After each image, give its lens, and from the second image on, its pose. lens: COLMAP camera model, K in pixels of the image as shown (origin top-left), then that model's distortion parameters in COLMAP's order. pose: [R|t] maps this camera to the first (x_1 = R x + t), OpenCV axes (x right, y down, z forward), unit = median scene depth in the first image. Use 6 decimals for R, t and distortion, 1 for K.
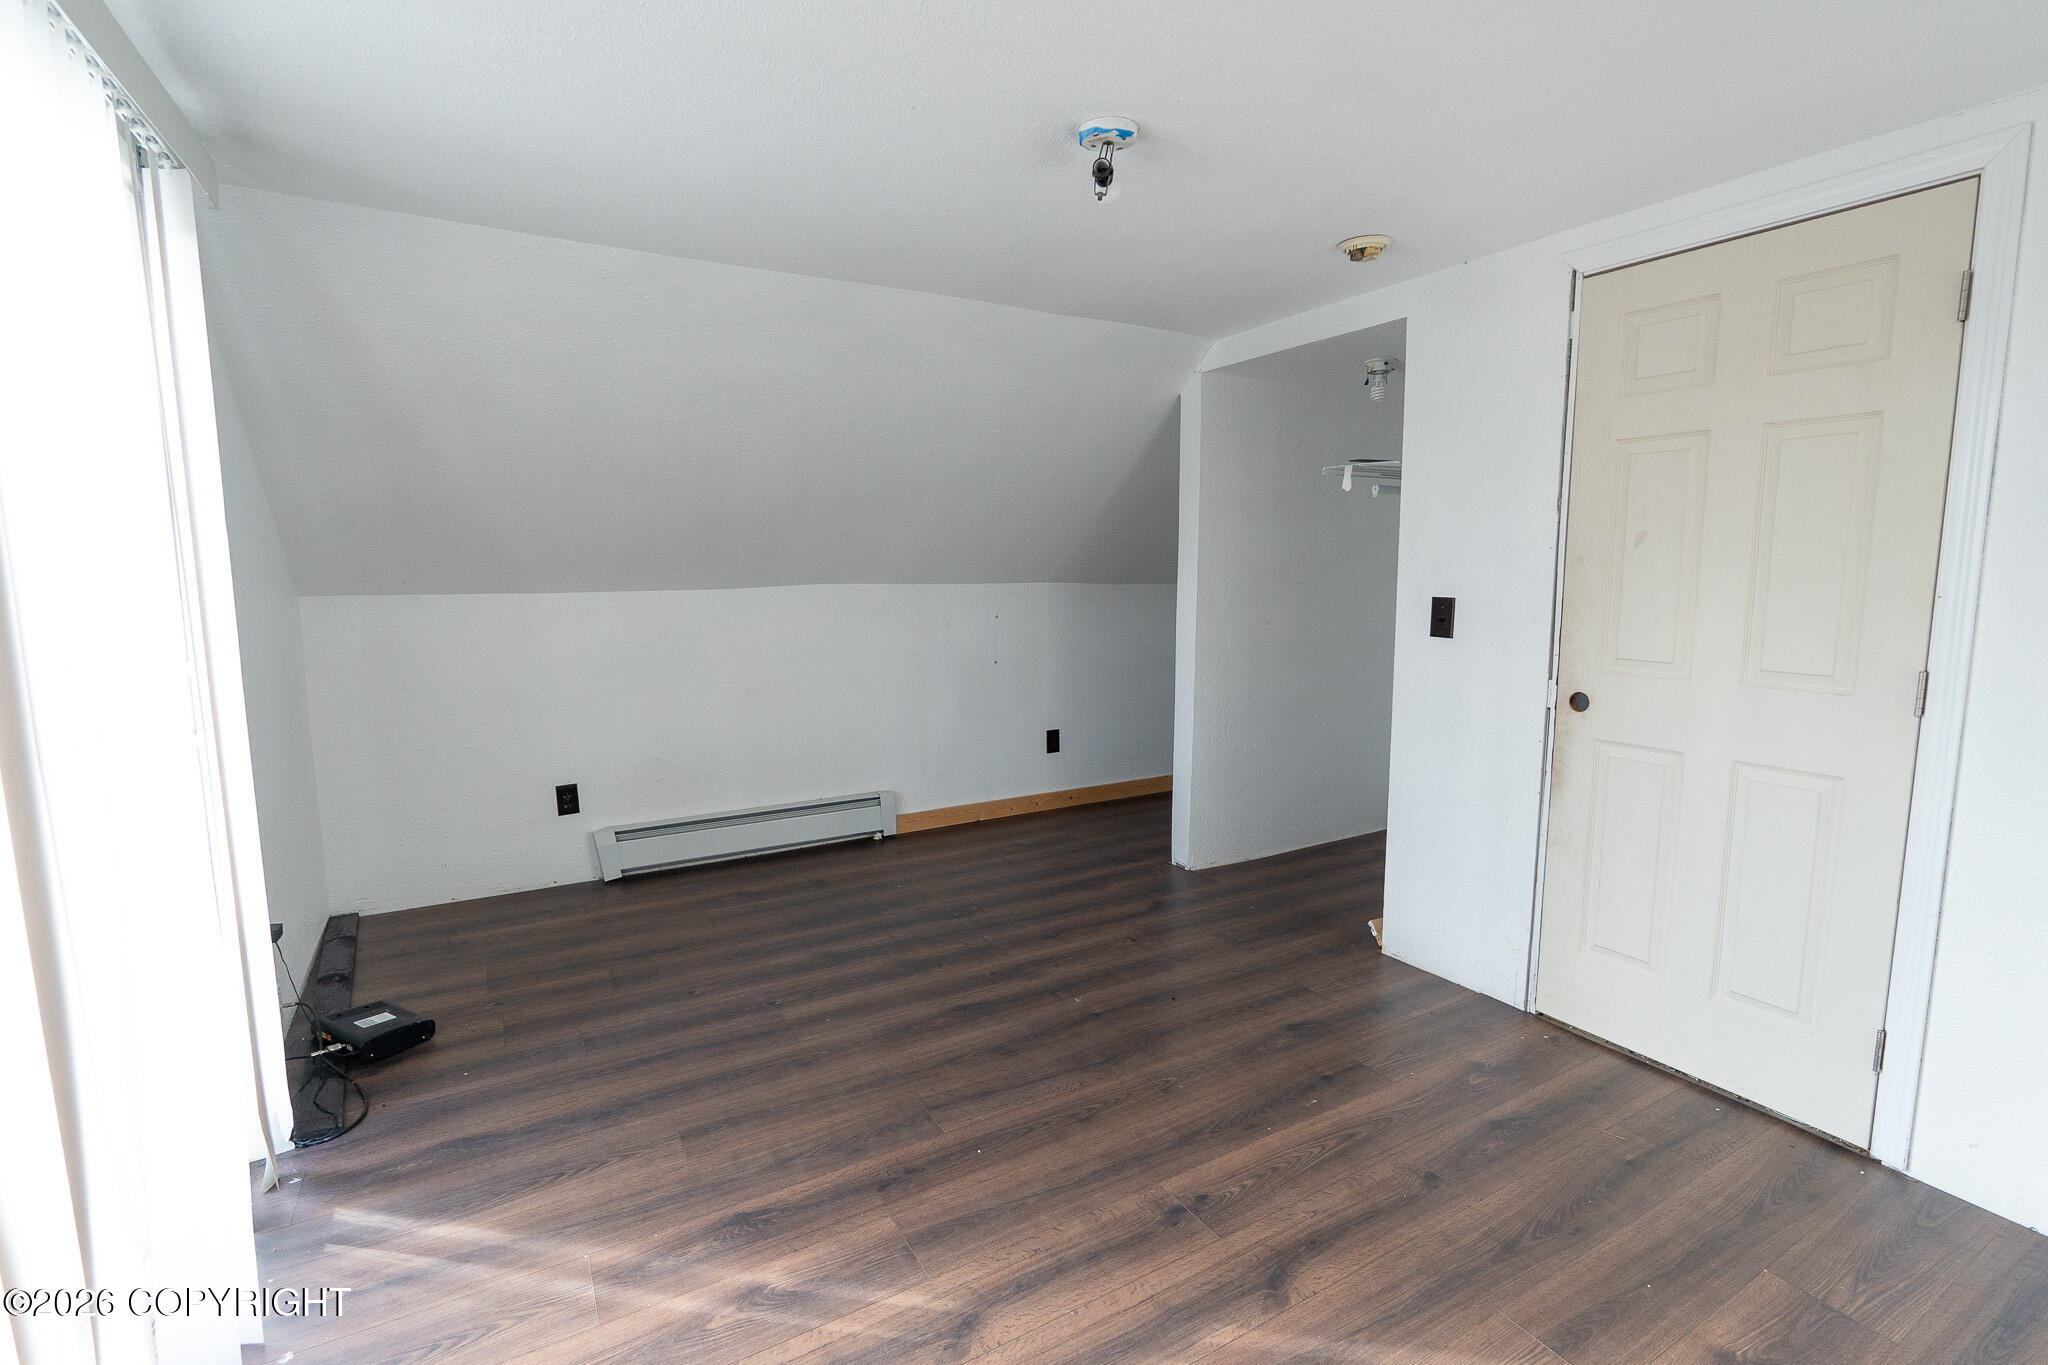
lens RADIAL K [[930.2, 0, 1024.0], [0, 930.2, 682.5], [0, 0, 1]] dist [-0.014221, 0.002365]
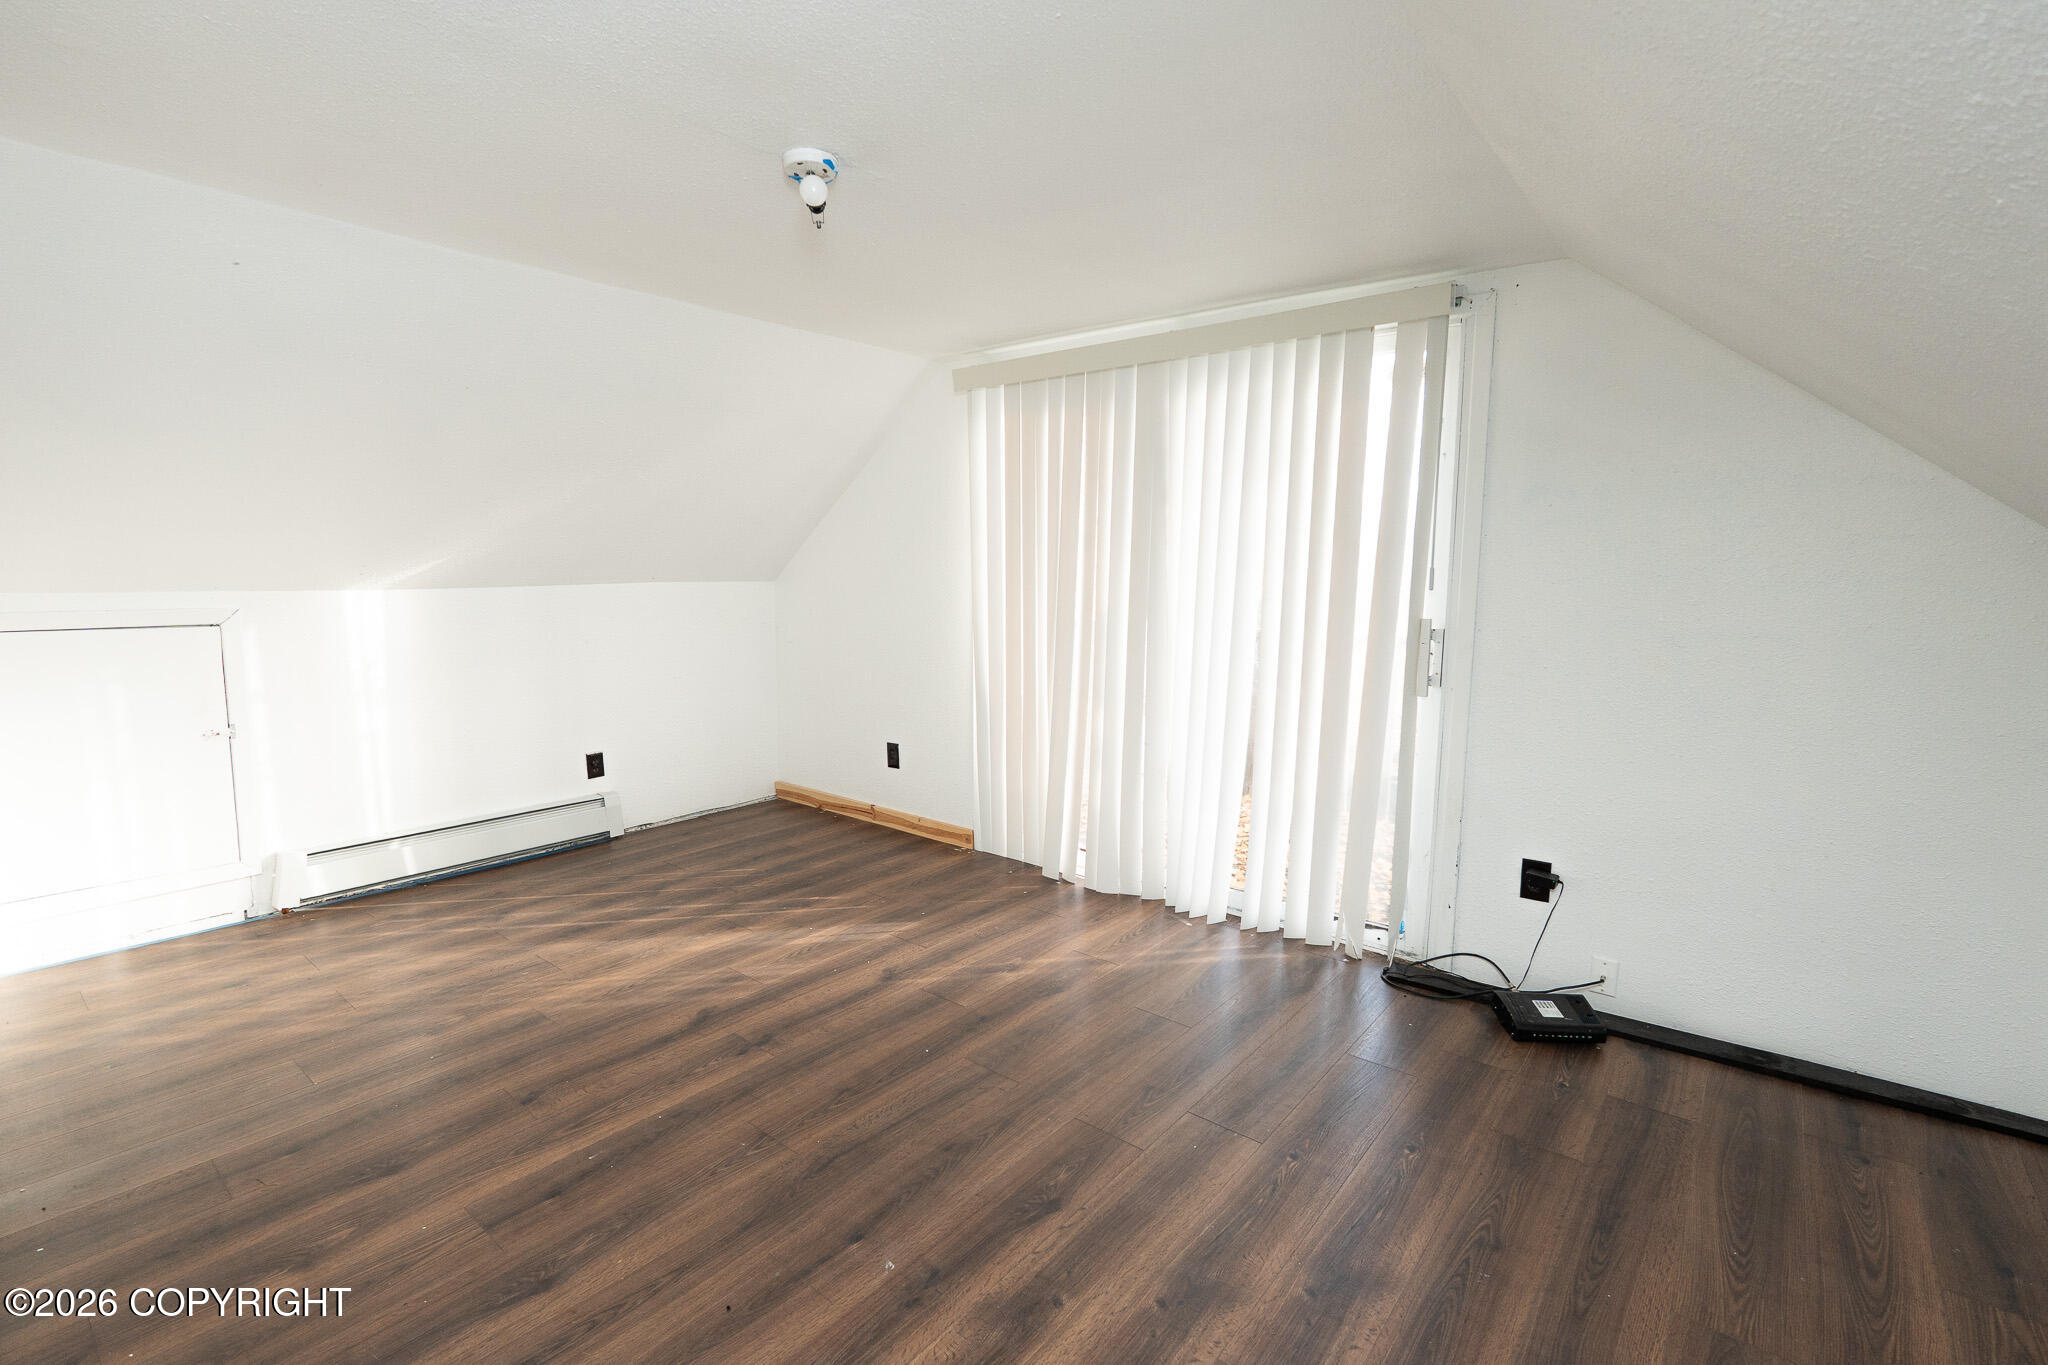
lens RADIAL K [[930.2, 0, 1024.0], [0, 930.2, 682.5], [0, 0, 1]] dist [-0.014221, 0.002365]
pose [[-0.936351, 0.039585, -0.348828, 0.219236], [-0.051215, 0.967590, 0.247277, -0.242428], [0.347311, 0.249403, -0.903976, 1.877246]]
